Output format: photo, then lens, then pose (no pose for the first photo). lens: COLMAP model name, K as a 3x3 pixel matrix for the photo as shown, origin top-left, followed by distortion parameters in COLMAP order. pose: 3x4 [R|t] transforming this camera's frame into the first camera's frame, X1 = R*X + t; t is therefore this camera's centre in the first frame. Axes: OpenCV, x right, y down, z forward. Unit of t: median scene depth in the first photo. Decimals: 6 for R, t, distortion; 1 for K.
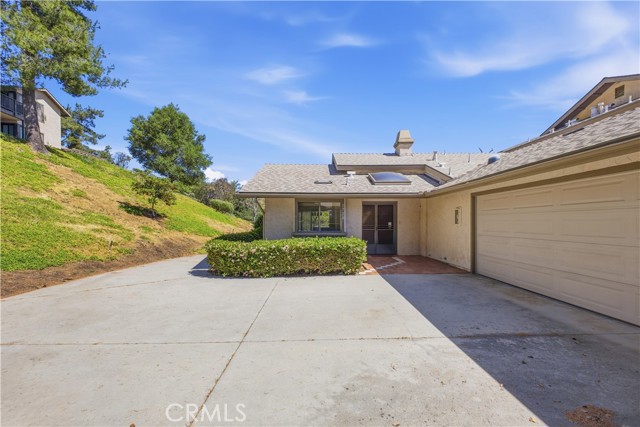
lens RADIAL K [[265.2, 0, 322.5], [0, 265.2, 222.8], [0, 0, 1]] dist [0.014750, -0.000203]
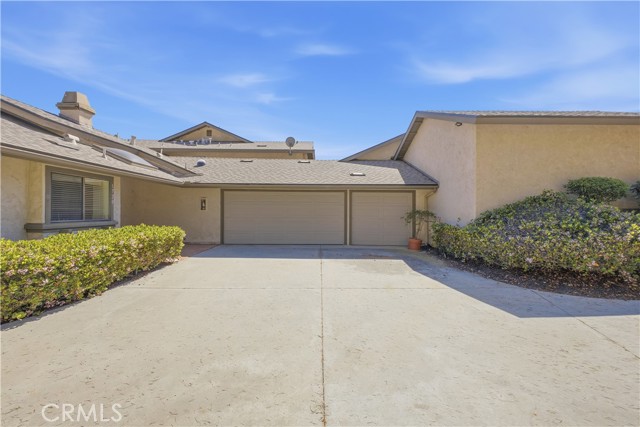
lens RADIAL K [[252.3, 0, 320.0], [0, 252.3, 213.5], [0, 0, 1]] dist [0.007400, -0.000395]
pose [[0.003819, -0.012656, 0.999913, -0.543980], [-0.004965, 0.999907, 0.012675, 0.002237], [-0.999980, -0.005013, 0.003755, 0.317391]]
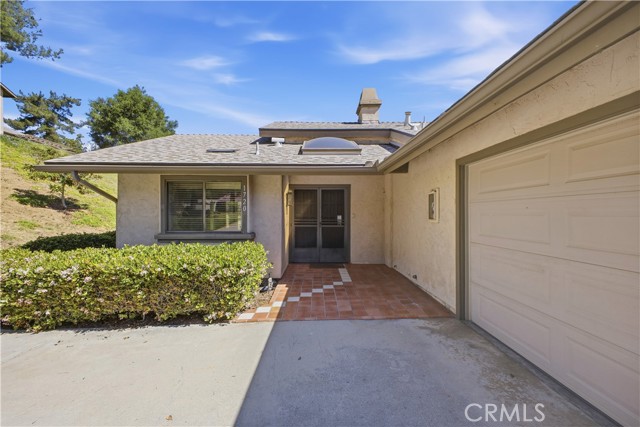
lens RADIAL K [[252.3, 0, 320.0], [0, 252.3, 213.5], [0, 0, 1]] dist [0.007400, -0.000395]
pose [[0.999976, -0.002208, -0.006640, 0.207511], [0.002198, 0.999996, -0.001503, -0.005880], [0.006643, 0.001488, 0.999977, 0.357110]]
